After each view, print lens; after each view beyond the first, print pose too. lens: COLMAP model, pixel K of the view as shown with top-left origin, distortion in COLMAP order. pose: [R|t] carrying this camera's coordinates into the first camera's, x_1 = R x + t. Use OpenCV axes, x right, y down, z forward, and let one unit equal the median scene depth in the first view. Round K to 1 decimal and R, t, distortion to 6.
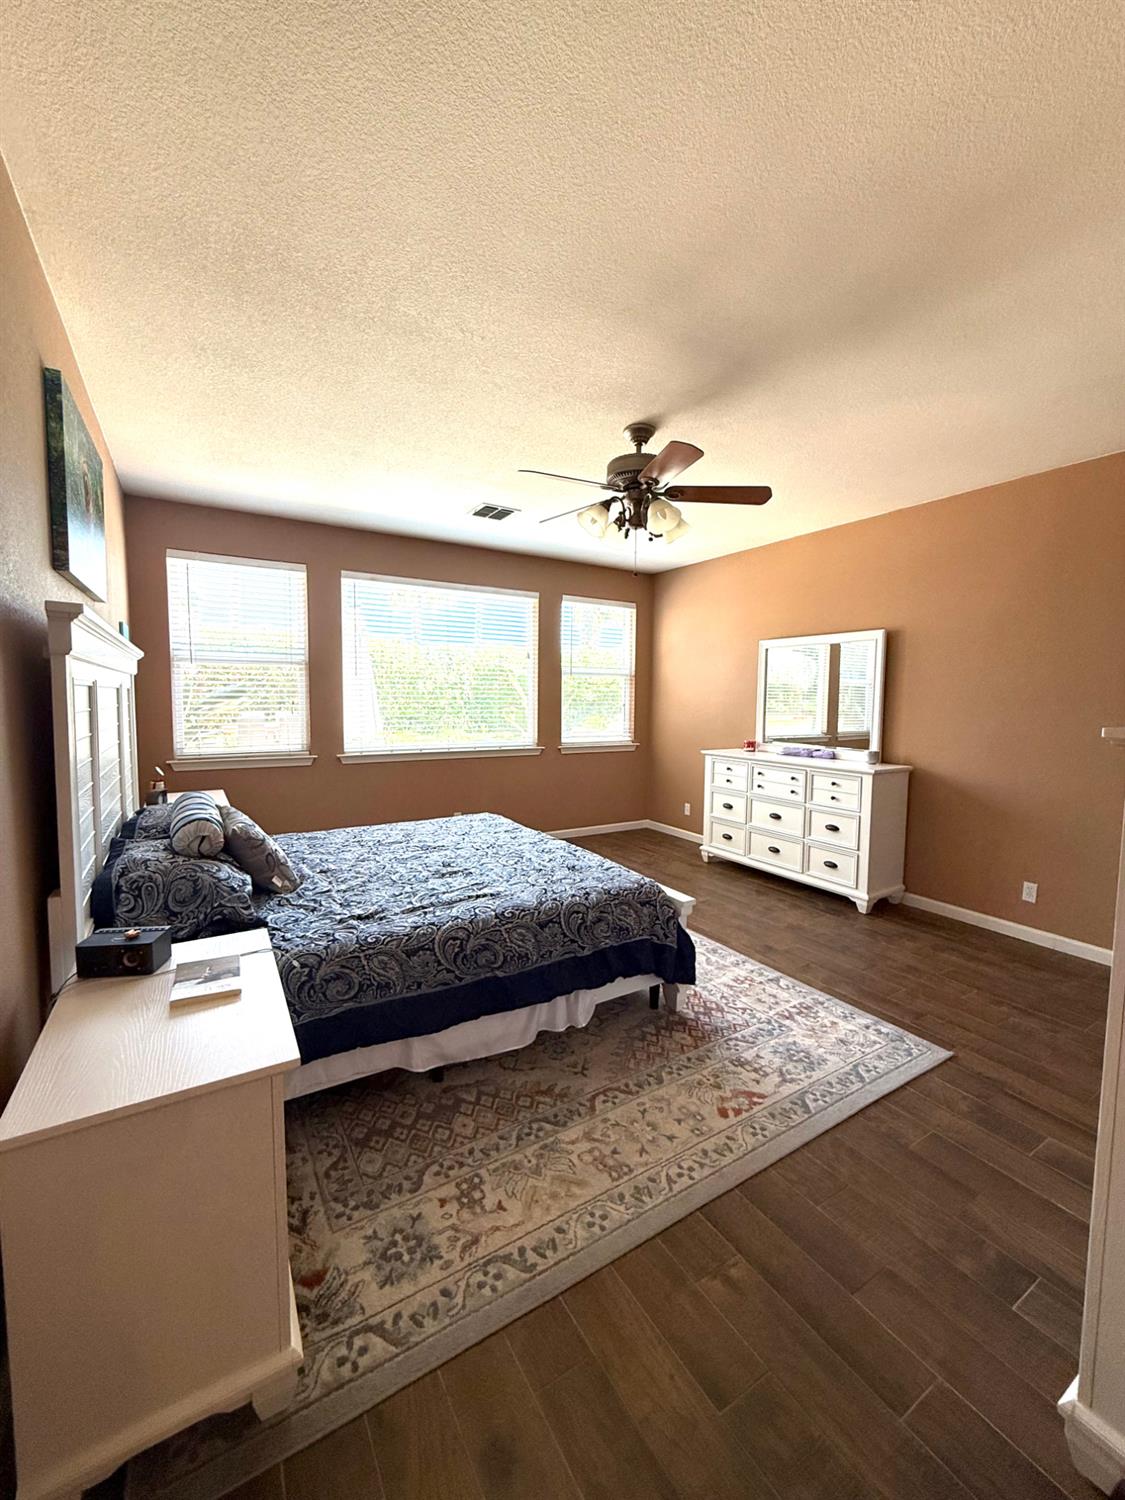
lens RADIAL K [[599.1, 0, 556.7], [0, 599.1, 743.2], [0, 0, 1]] dist [-0.000989, -0.000311]
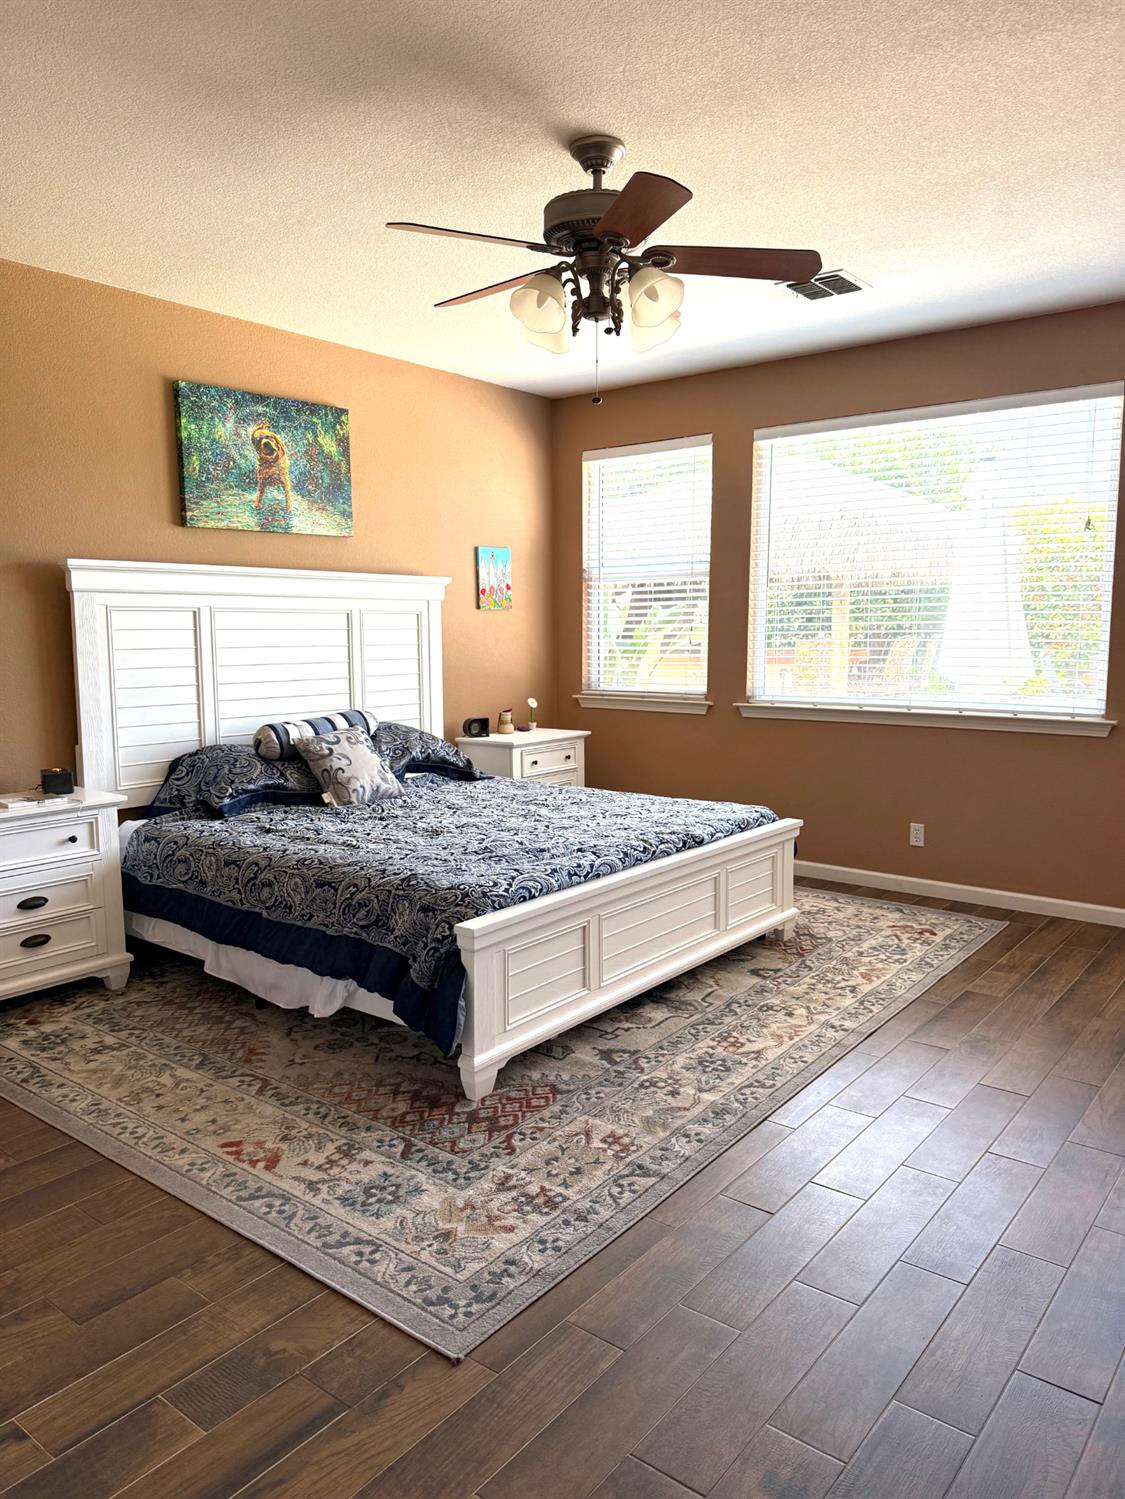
lens RADIAL K [[1051.9, 0, 555.7], [0, 1051.9, 747.9], [0, 0, 1]] dist [0.056865, -0.077017]
pose [[0.340570, 0.096272, -0.935278, 1.452343], [-0.063672, 0.994822, 0.079216, -0.025988], [0.938061, 0.032572, 0.344936, 0.791296]]
